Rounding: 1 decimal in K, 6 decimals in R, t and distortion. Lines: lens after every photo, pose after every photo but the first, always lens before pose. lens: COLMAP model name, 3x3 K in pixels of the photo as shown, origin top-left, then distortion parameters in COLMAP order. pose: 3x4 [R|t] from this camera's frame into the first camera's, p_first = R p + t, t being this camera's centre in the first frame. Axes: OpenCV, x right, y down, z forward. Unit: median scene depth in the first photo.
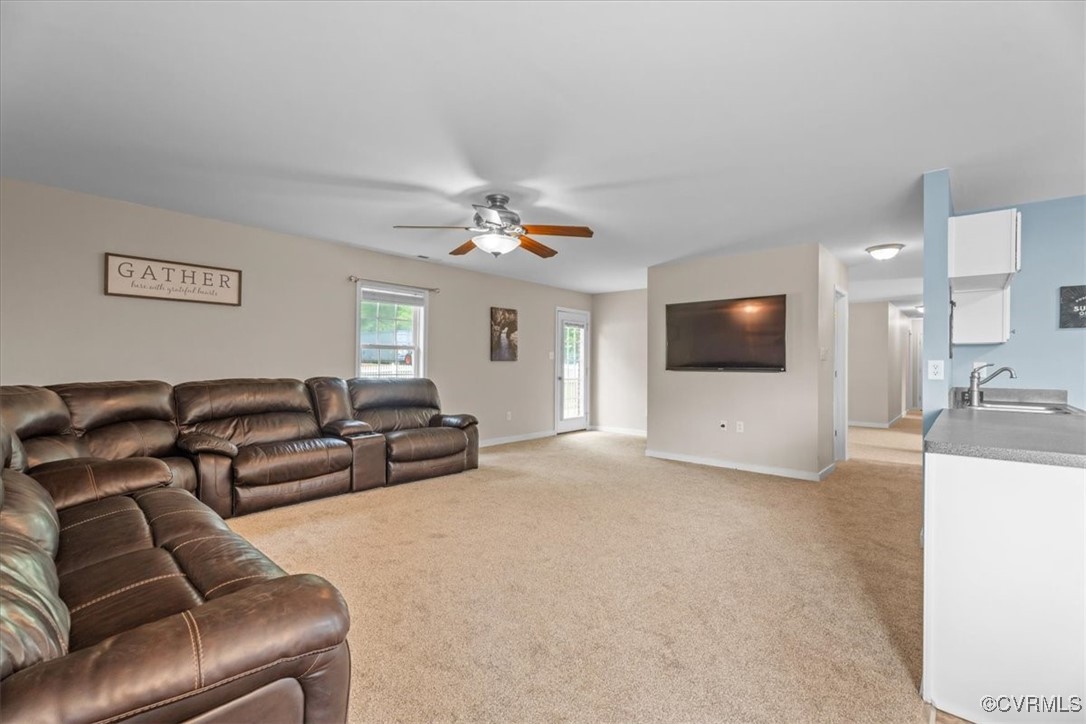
lens RADIAL K [[488.0, 0, 545.2], [0, 488.0, 362.7], [0, 0, 1]] dist [0.012553, 0.000189]
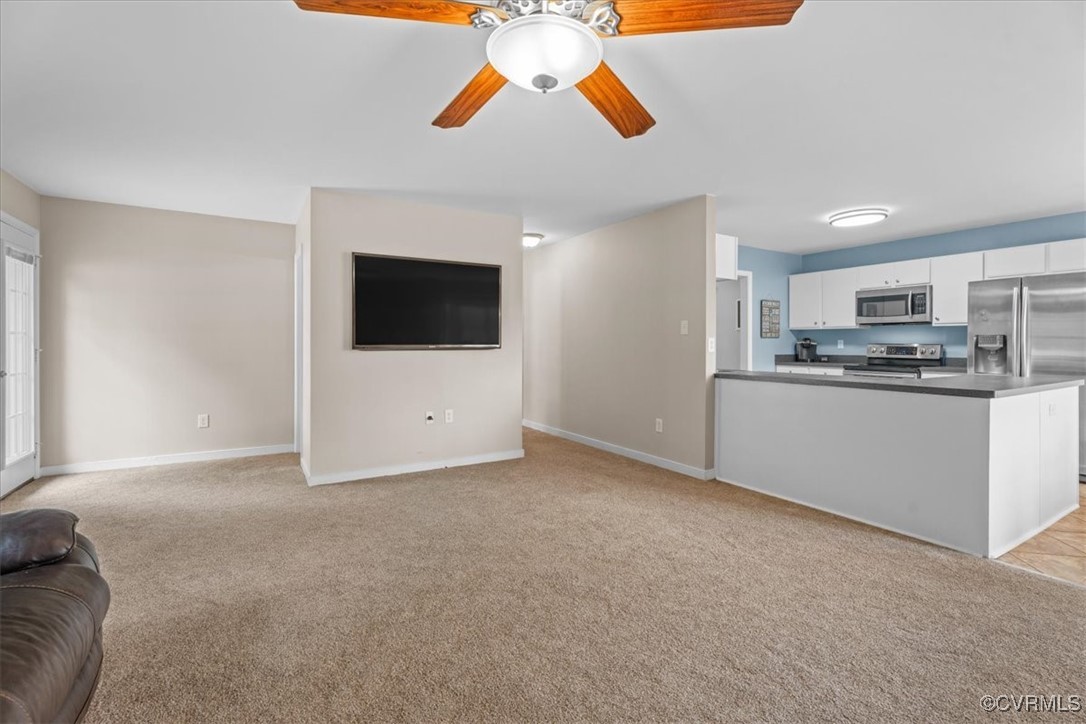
lens RADIAL K [[488.0, 0, 541.3], [0, 488.0, 368.0], [0, 0, 1]] dist [0.012553, 0.000189]
pose [[0.320380, -0.052494, 0.945833, -0.340354], [0.001040, 0.998482, 0.055064, 0.004279], [-0.947288, -0.016658, 0.319949, 0.598804]]
